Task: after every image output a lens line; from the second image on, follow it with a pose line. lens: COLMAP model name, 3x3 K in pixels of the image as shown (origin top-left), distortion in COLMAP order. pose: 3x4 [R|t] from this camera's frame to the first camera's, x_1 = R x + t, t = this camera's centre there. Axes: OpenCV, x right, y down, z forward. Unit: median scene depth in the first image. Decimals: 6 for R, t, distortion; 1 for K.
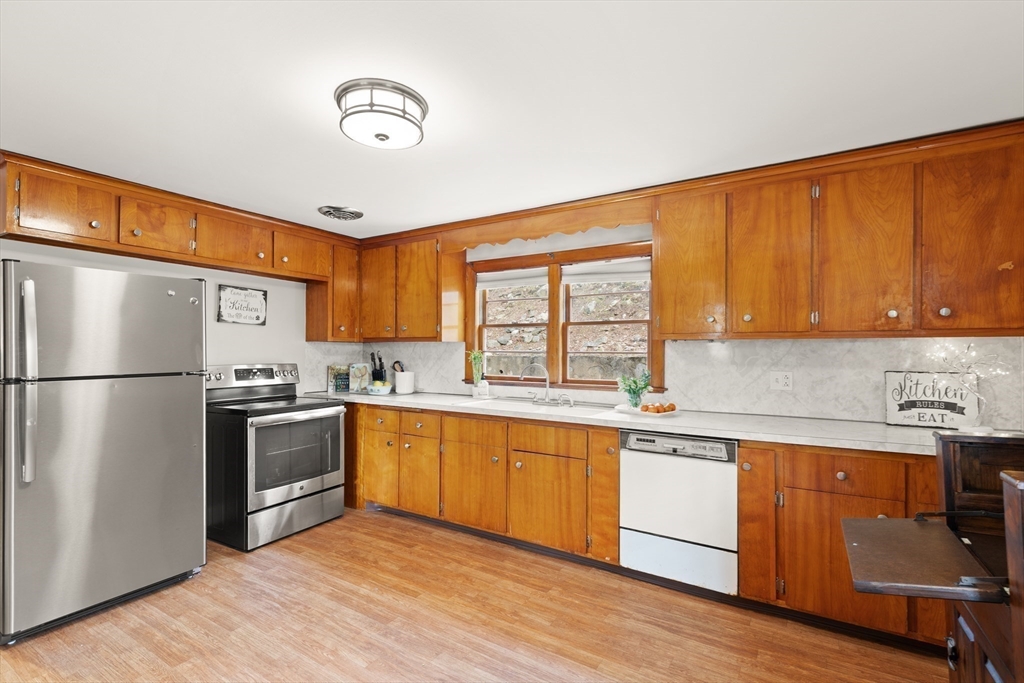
lens RADIAL K [[471.4, 0, 519.5], [0, 471.4, 348.0], [0, 0, 1]] dist [0.012322, -0.000383]
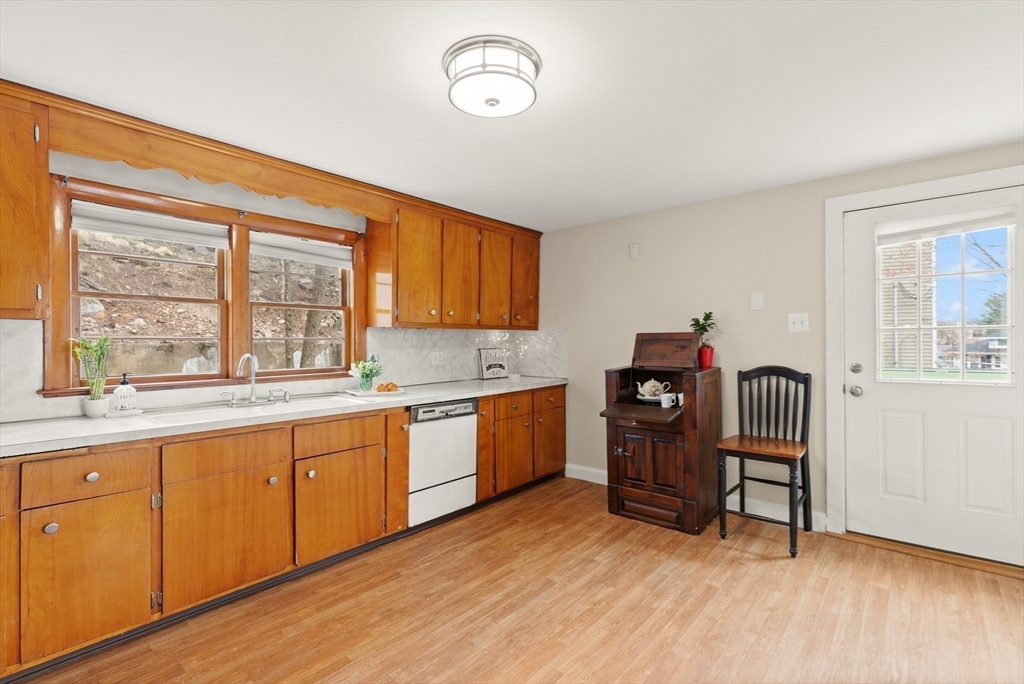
lens RADIAL K [[471.4, 0, 513.1], [0, 471.4, 344.2], [0, 0, 1]] dist [0.012322, -0.000383]
pose [[0.159299, -0.014346, 0.987126, -0.814027], [-0.006209, 0.999860, 0.015533, 0.004271], [-0.987211, -0.008604, 0.159188, 0.553311]]
